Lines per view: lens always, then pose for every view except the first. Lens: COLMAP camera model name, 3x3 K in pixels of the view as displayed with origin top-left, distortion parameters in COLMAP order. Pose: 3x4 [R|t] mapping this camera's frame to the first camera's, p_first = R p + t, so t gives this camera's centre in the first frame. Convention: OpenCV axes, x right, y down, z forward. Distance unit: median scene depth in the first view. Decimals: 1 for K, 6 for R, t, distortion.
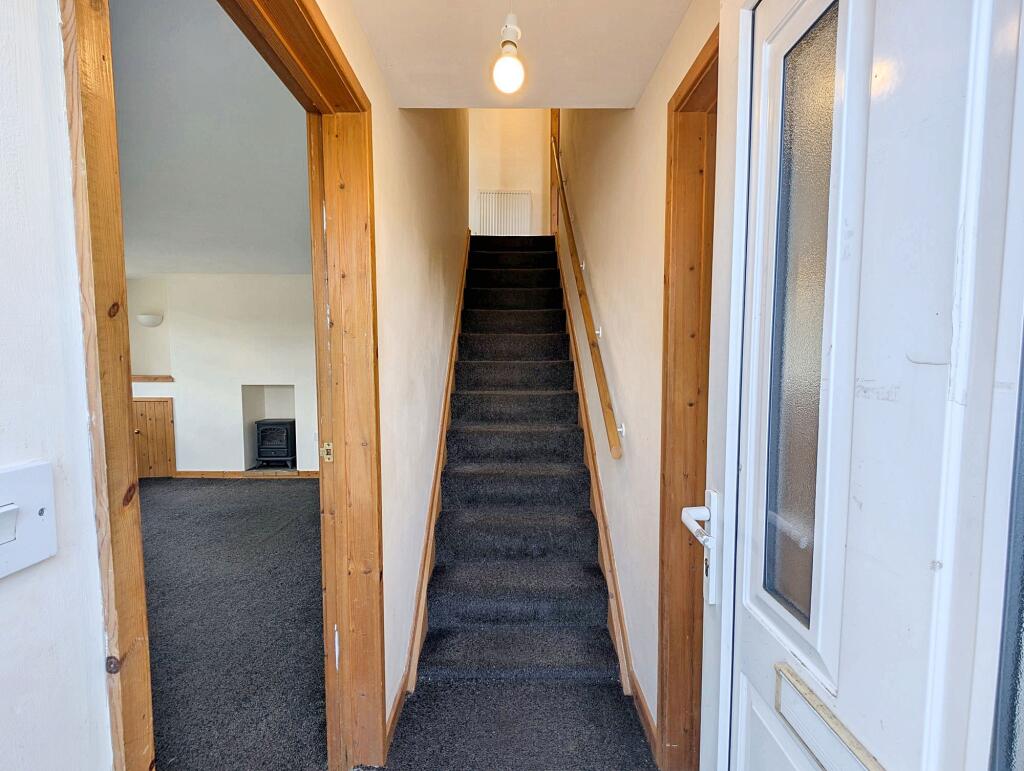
lens RADIAL K [[453.3, 0, 506.2], [0, 453.3, 381.4], [0, 0, 1]] dist [0.018024, -0.000230]
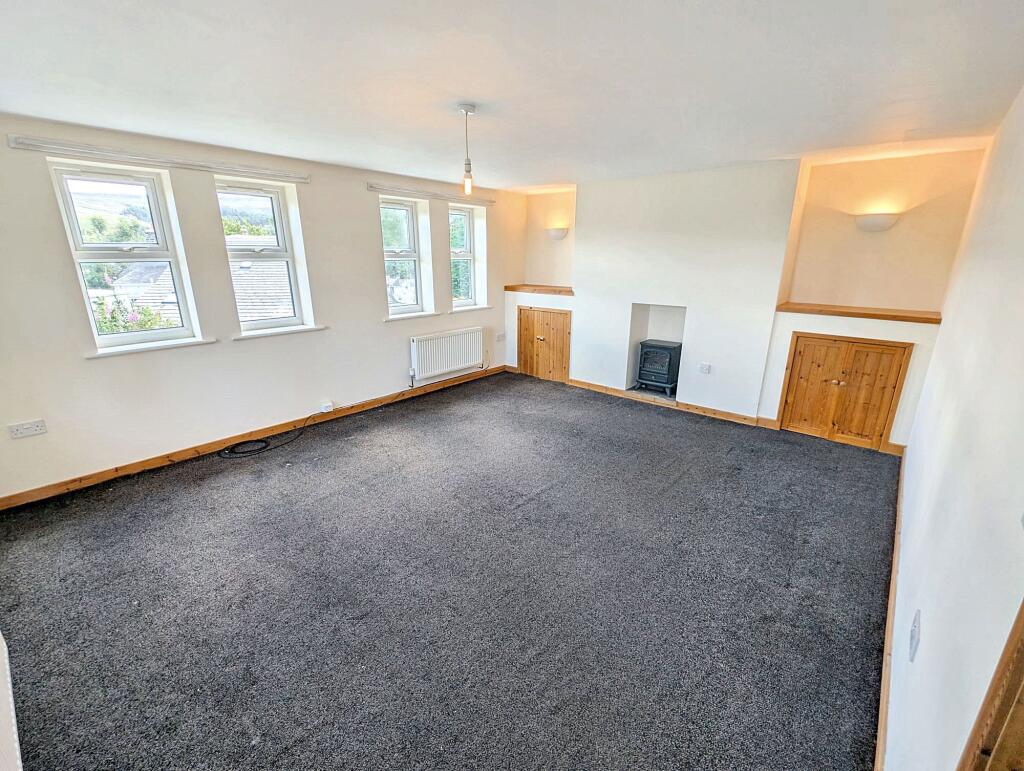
lens RADIAL K [[453.3, 0, 518.9], [0, 453.3, 386.4], [0, 0, 1]] dist [0.018024, -0.000230]
pose [[0.769060, 0.189979, -0.610291, -0.151650], [-0.045144, 0.968568, 0.244619, -0.043636], [0.637580, -0.160575, 0.753463, 0.111609]]
